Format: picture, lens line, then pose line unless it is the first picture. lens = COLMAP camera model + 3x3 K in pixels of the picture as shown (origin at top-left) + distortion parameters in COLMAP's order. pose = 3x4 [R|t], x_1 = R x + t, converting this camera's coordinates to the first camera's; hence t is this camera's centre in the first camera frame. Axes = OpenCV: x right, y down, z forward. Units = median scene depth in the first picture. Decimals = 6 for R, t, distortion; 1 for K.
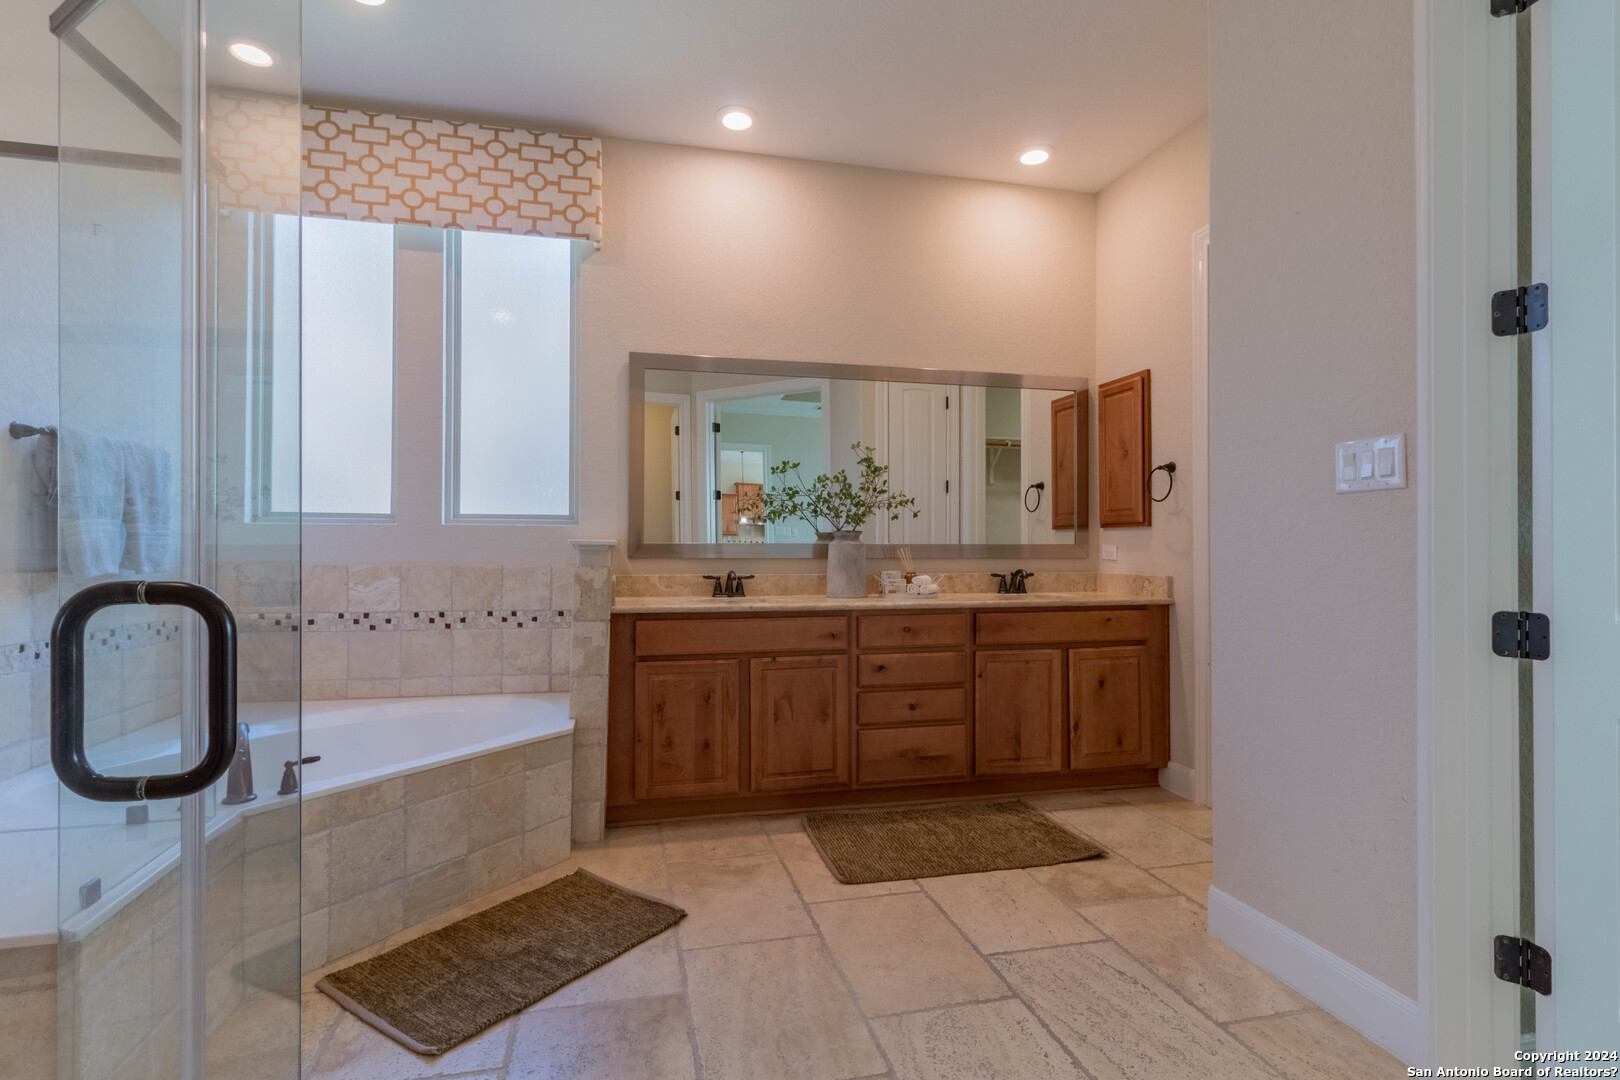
lens RADIAL K [[770.8, 0, 810.0], [0, 770.8, 540.0], [0, 0, 1]] dist [0.000911, 0.000283]
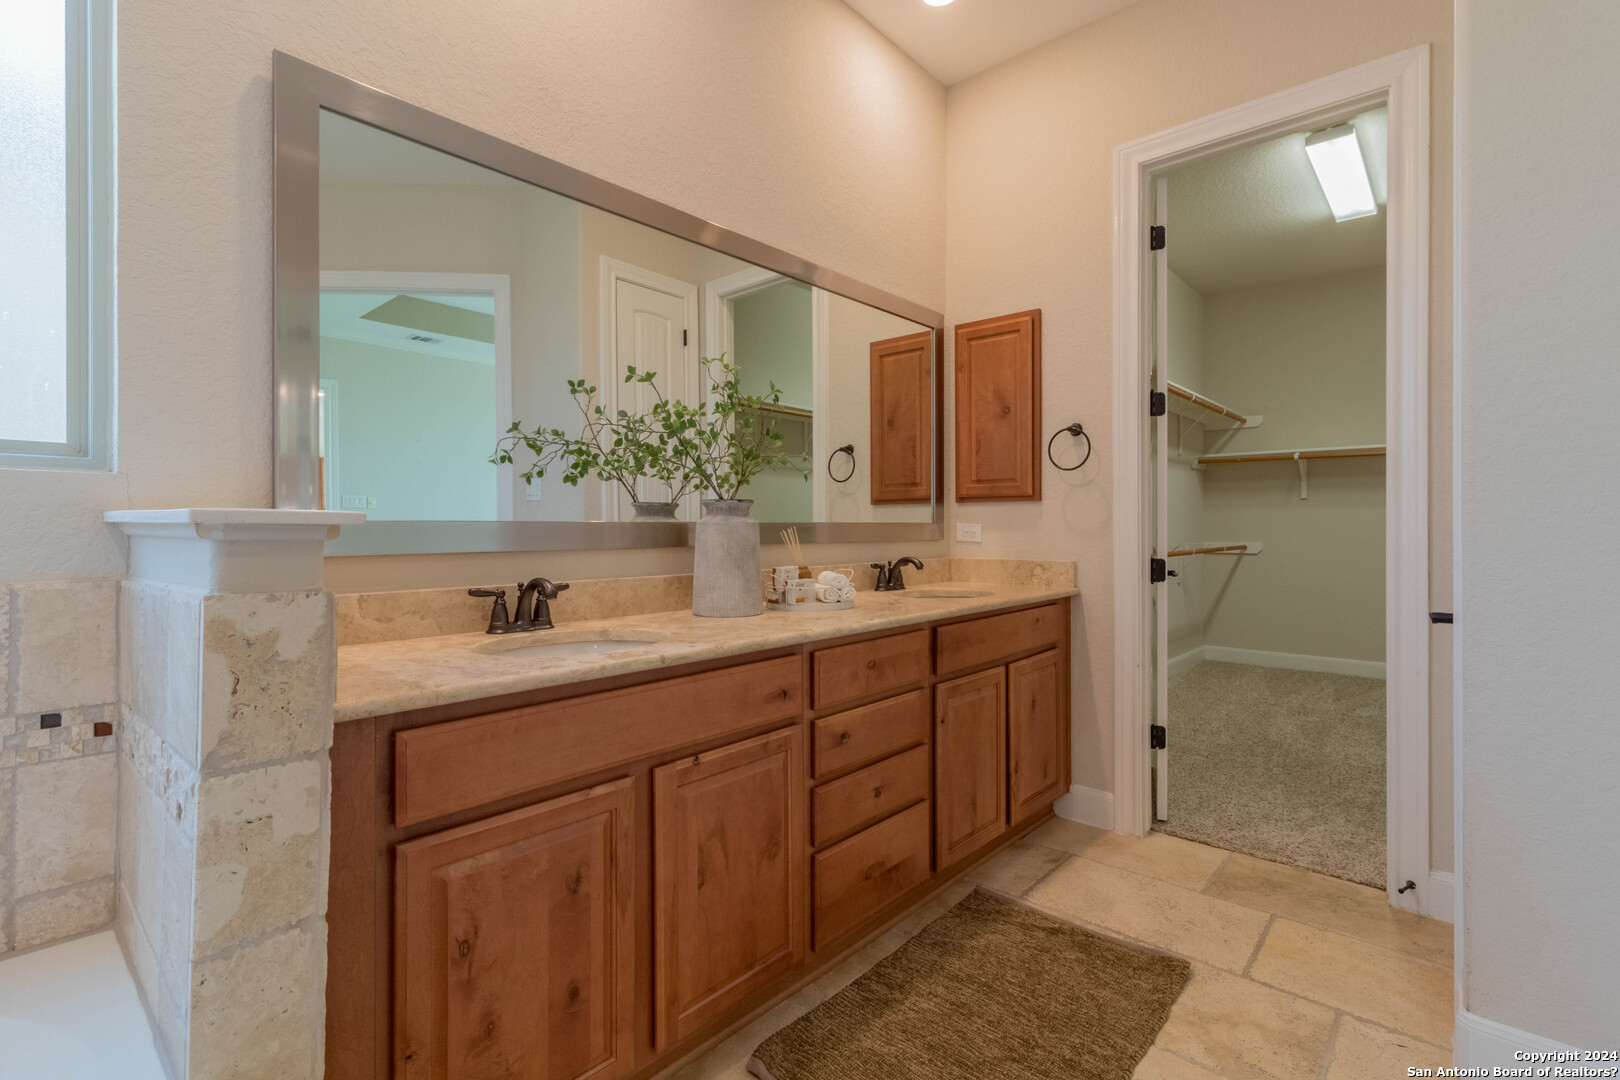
lens RADIAL K [[751.9, 0, 810.5], [0, 751.9, 525.8], [0, 0, 1]] dist [0.000262, 0.001050]
pose [[0.822867, -0.002920, 0.568227, -0.243465], [-0.001620, 0.999971, 0.007484, 0.003768], [-0.568232, -0.007079, 0.822838, 0.545230]]
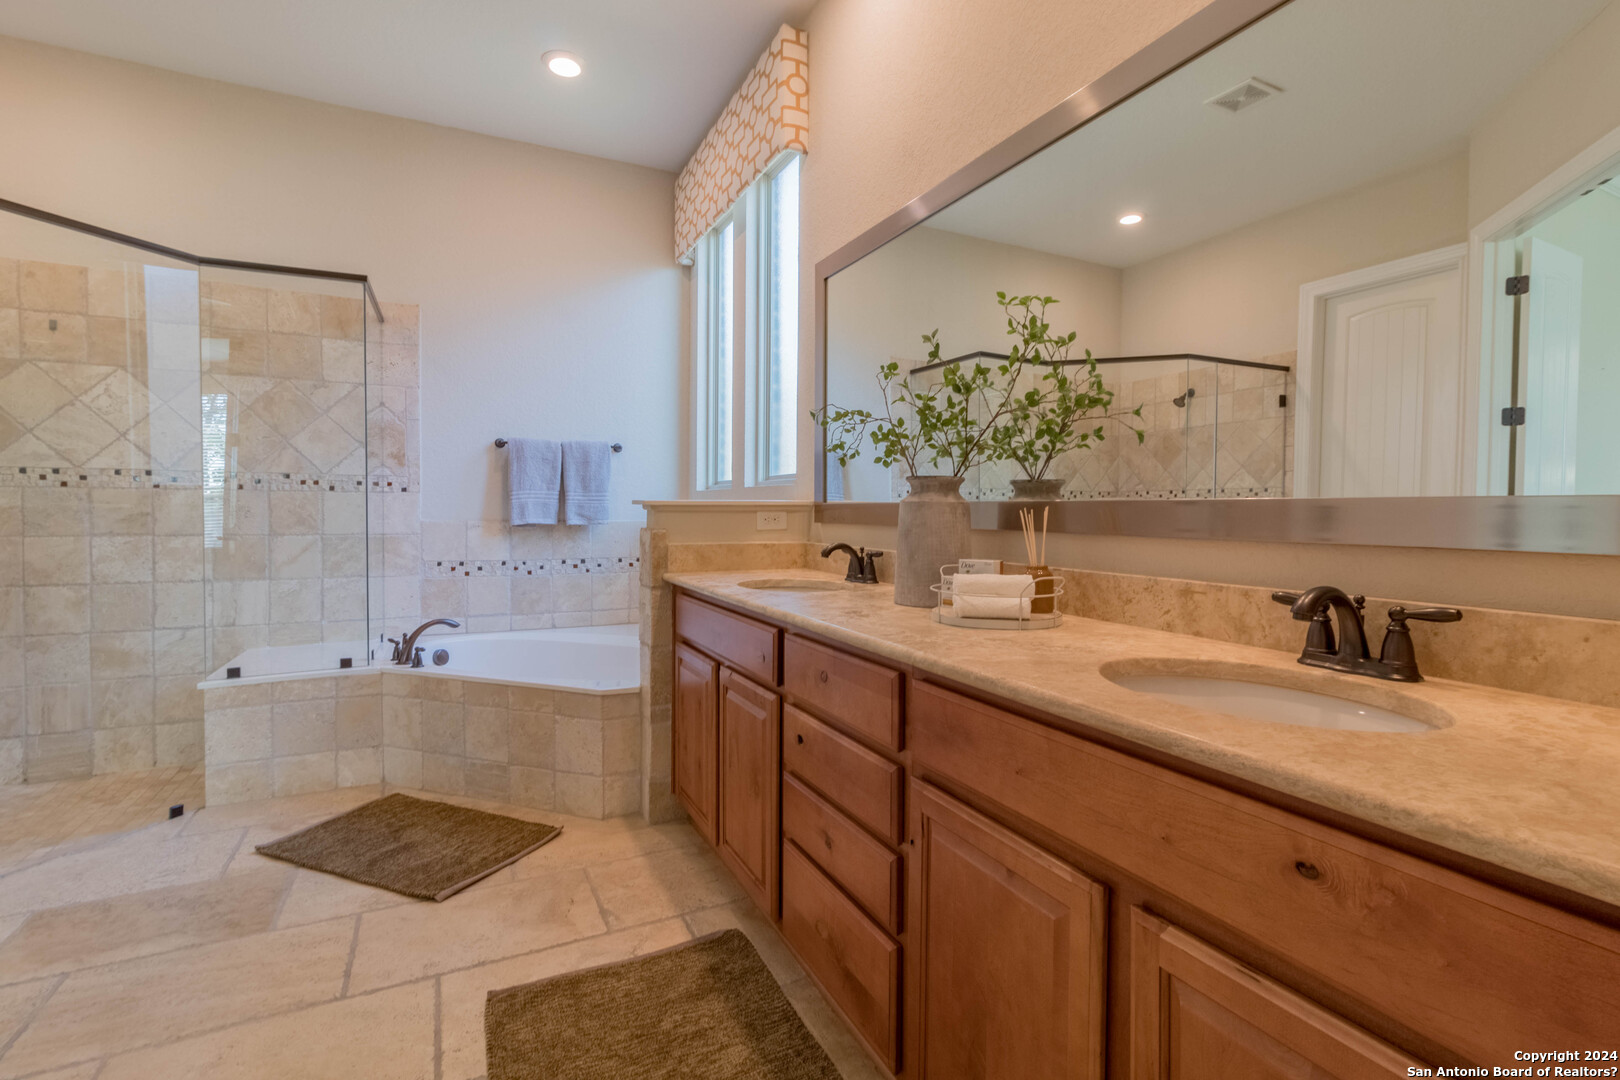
lens RADIAL K [[762.8, 0, 815.3], [0, 762.8, 525.0], [0, 0, 1]] dist [-0.000142, 0.000865]
pose [[0.214602, 0.019474, -0.976507, 0.589900], [0.002710, 0.999785, 0.020533, 0.010629], [0.976698, -0.007052, 0.214504, 0.890594]]
